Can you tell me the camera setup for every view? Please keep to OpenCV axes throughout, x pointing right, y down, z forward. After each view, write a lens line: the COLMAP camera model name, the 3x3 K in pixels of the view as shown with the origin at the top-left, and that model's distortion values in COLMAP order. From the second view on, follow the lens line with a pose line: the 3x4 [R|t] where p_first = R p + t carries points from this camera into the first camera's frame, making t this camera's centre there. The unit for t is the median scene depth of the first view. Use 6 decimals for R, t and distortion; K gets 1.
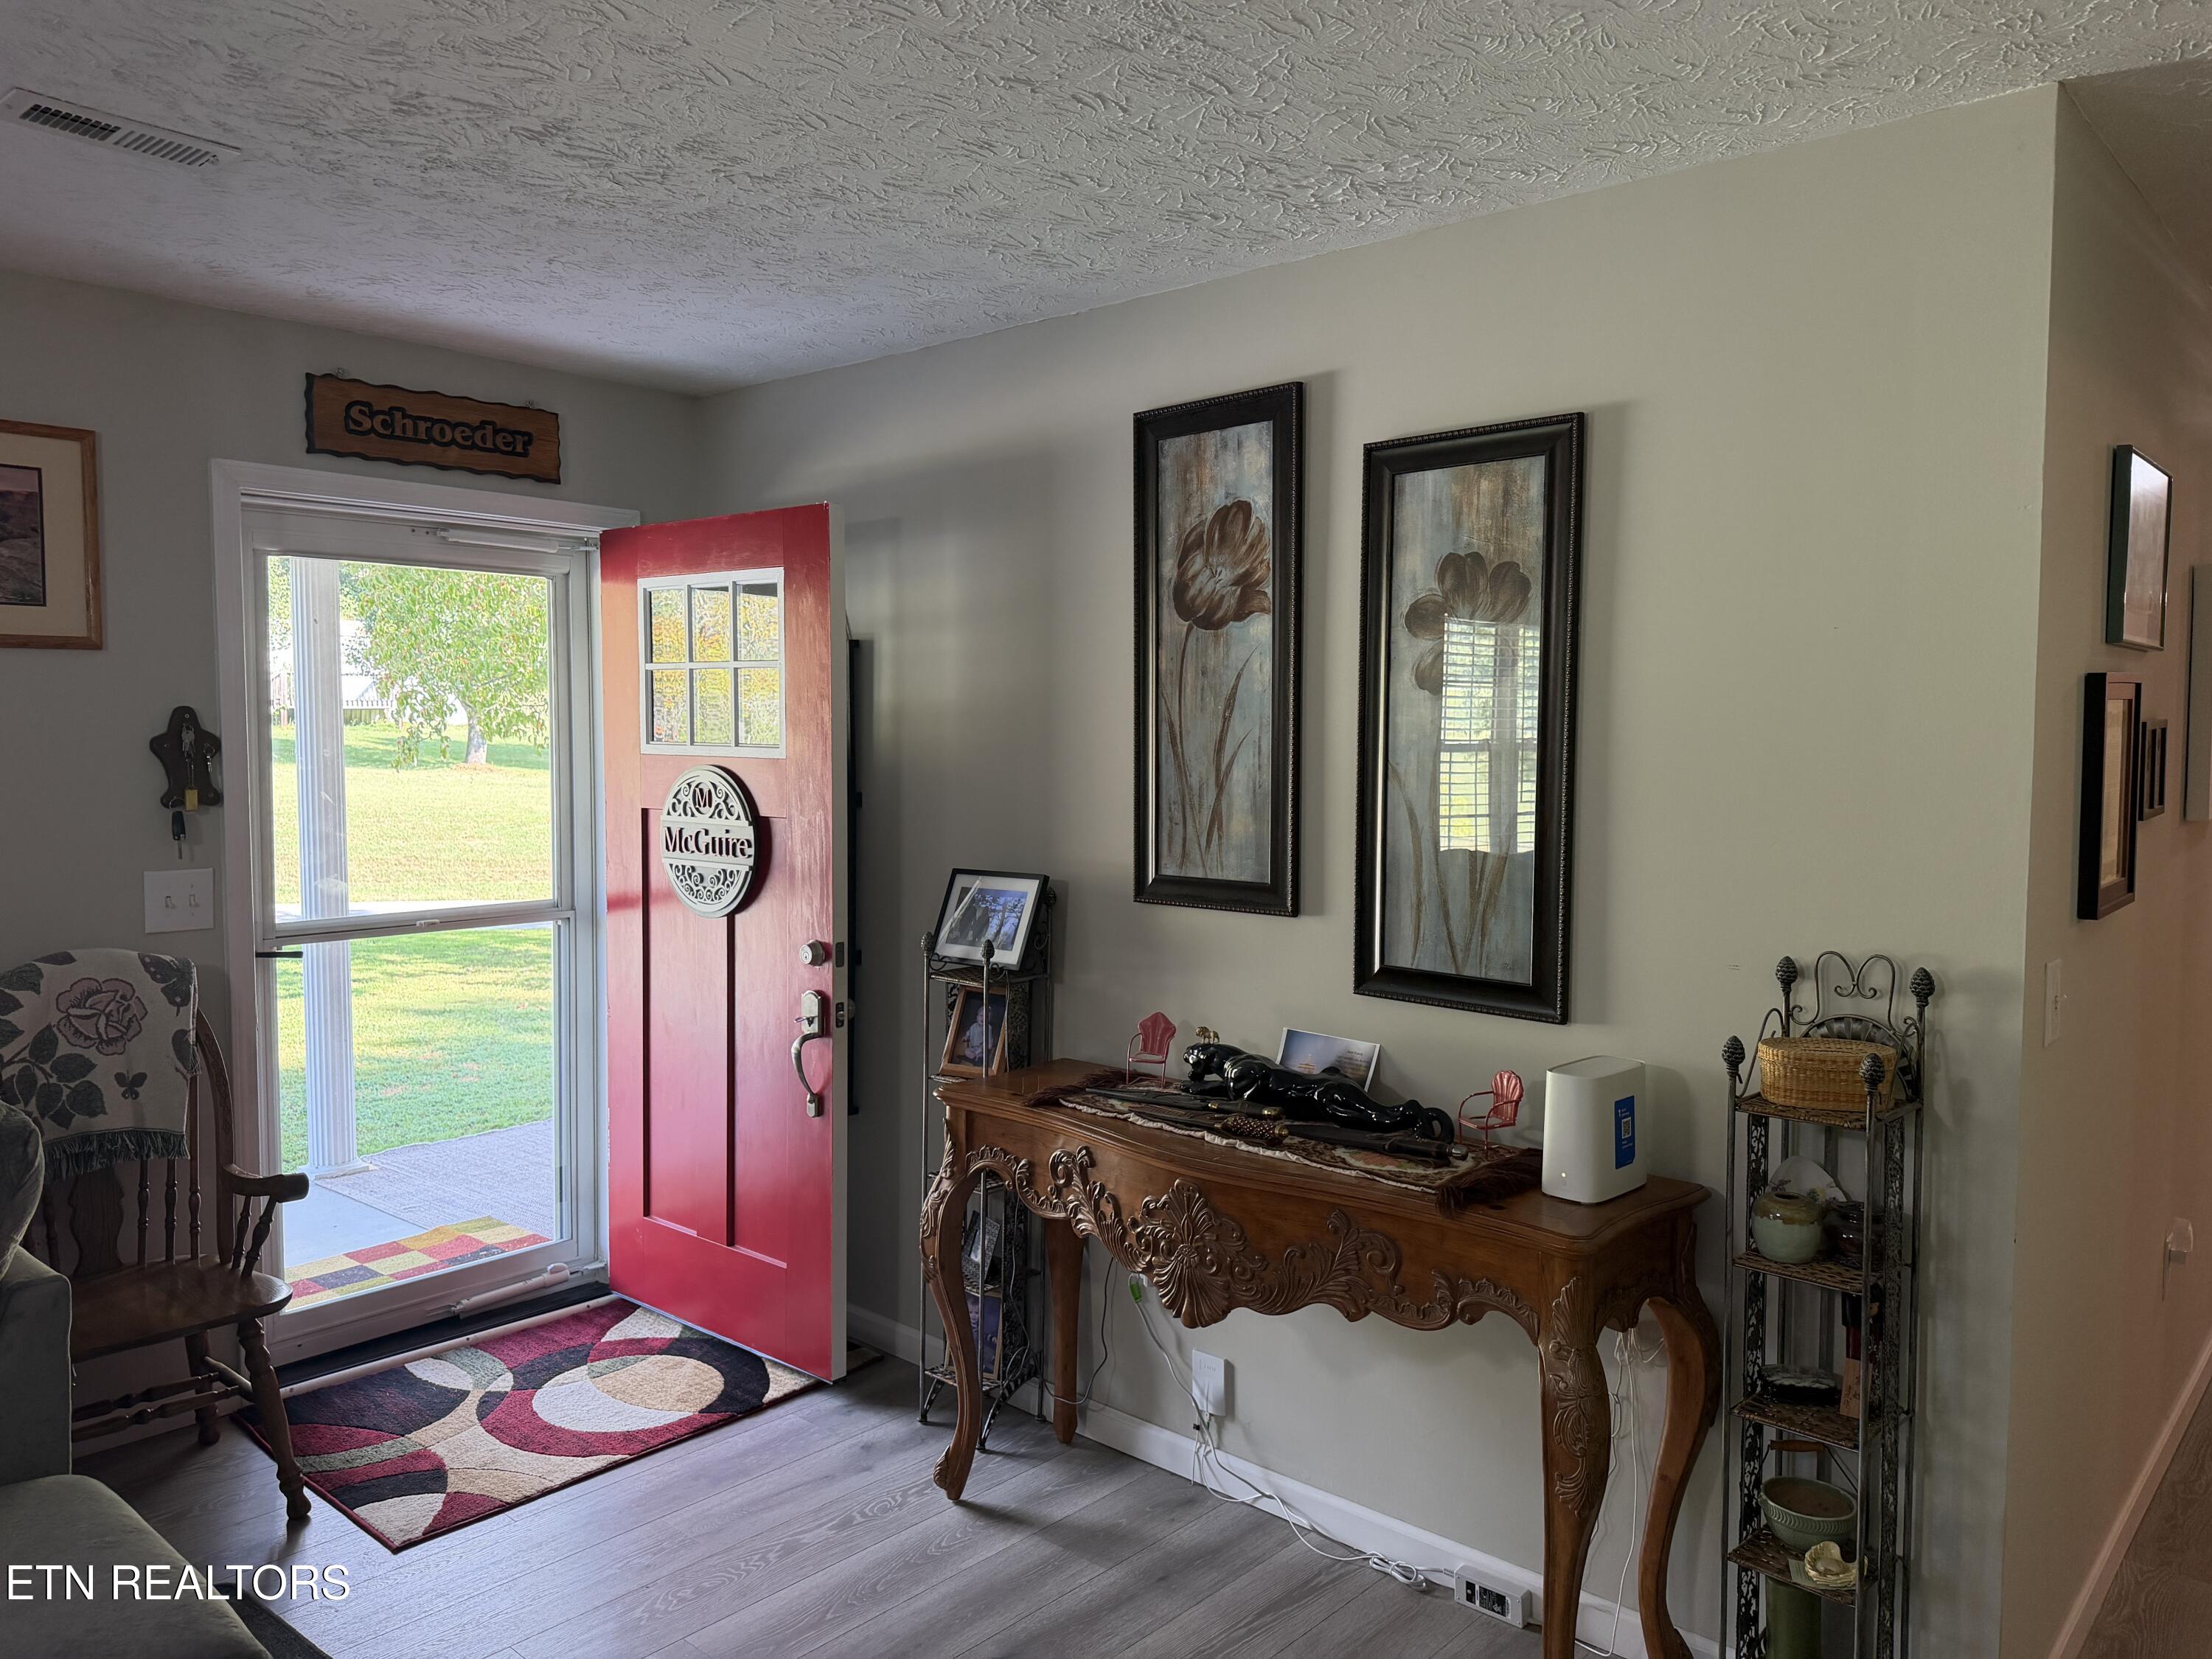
lens RADIAL K [[1551.4, 0, 1114.7], [0, 1551.4, 832.4], [0, 0, 1]] dist [0.128072, -0.221609]
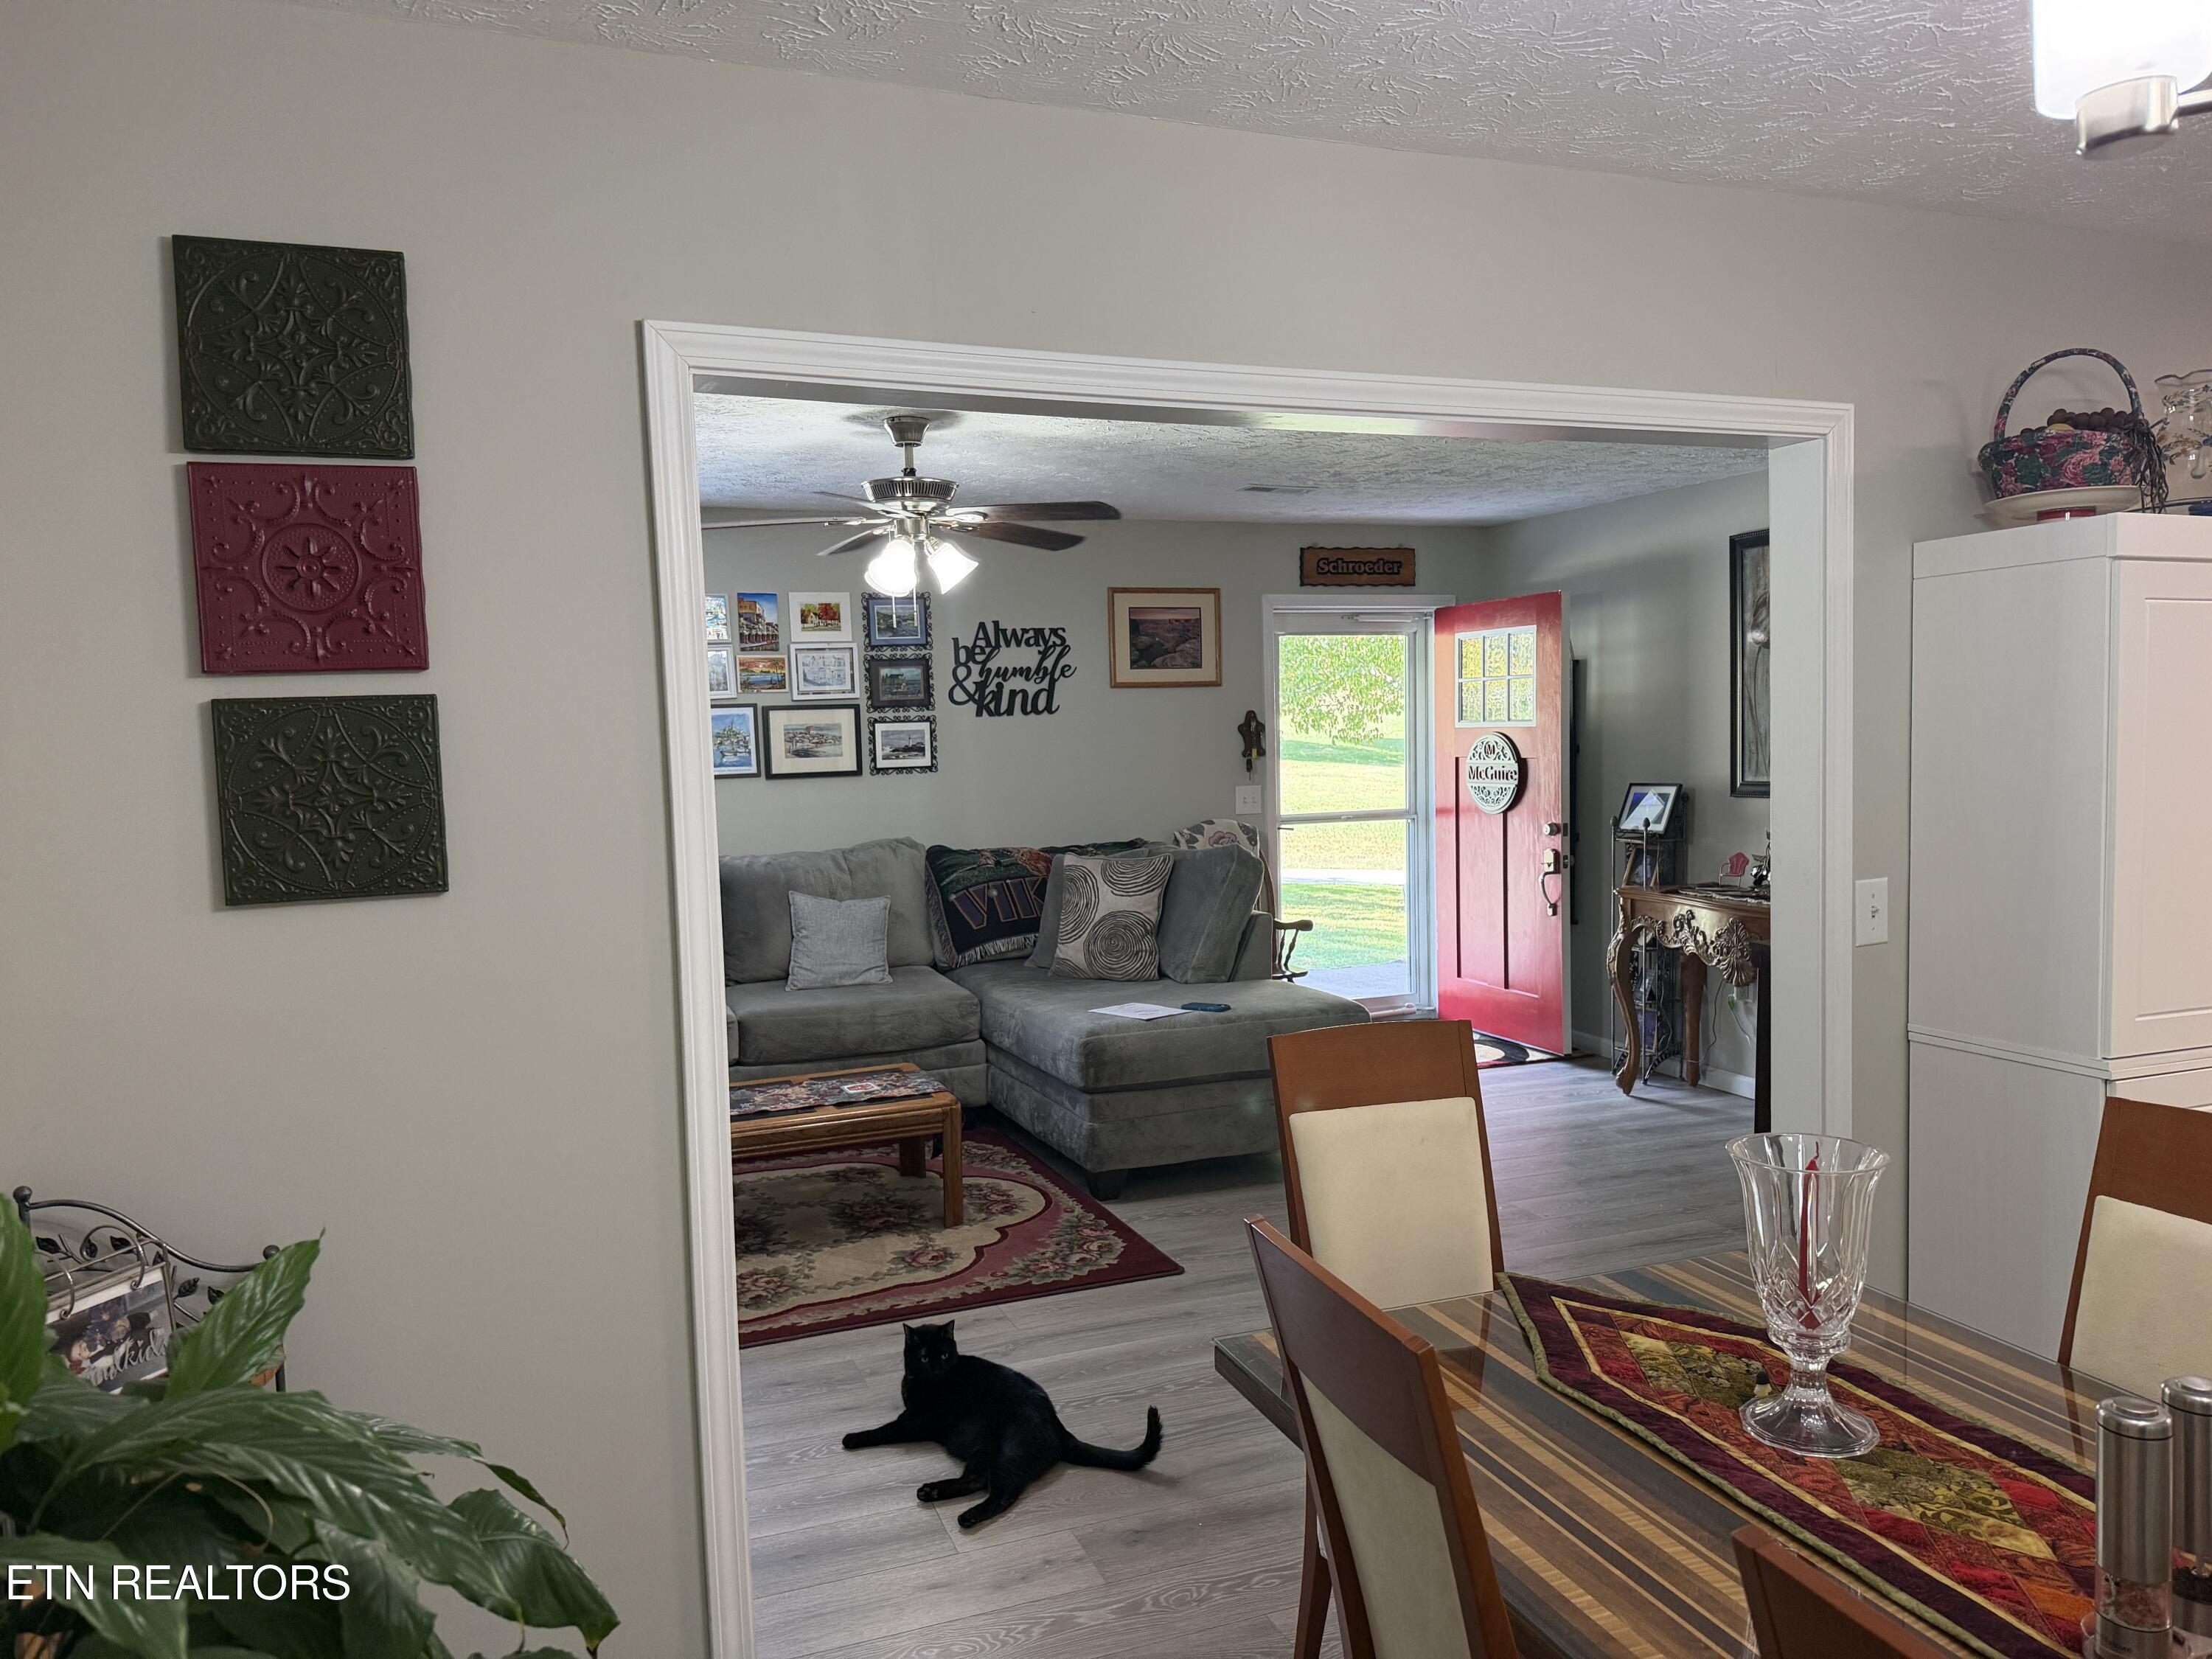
lens RADIAL K [[1543.4, 0, 1072.5], [0, 1543.4, 829.1], [0, 0, 1]] dist [0.084399, -0.081998]
pose [[0.881757, 0.002444, -0.471697, 0.181704], [-0.000278, 0.999989, 0.004663, 0.068374], [0.471703, -0.003980, 0.881748, -0.921018]]
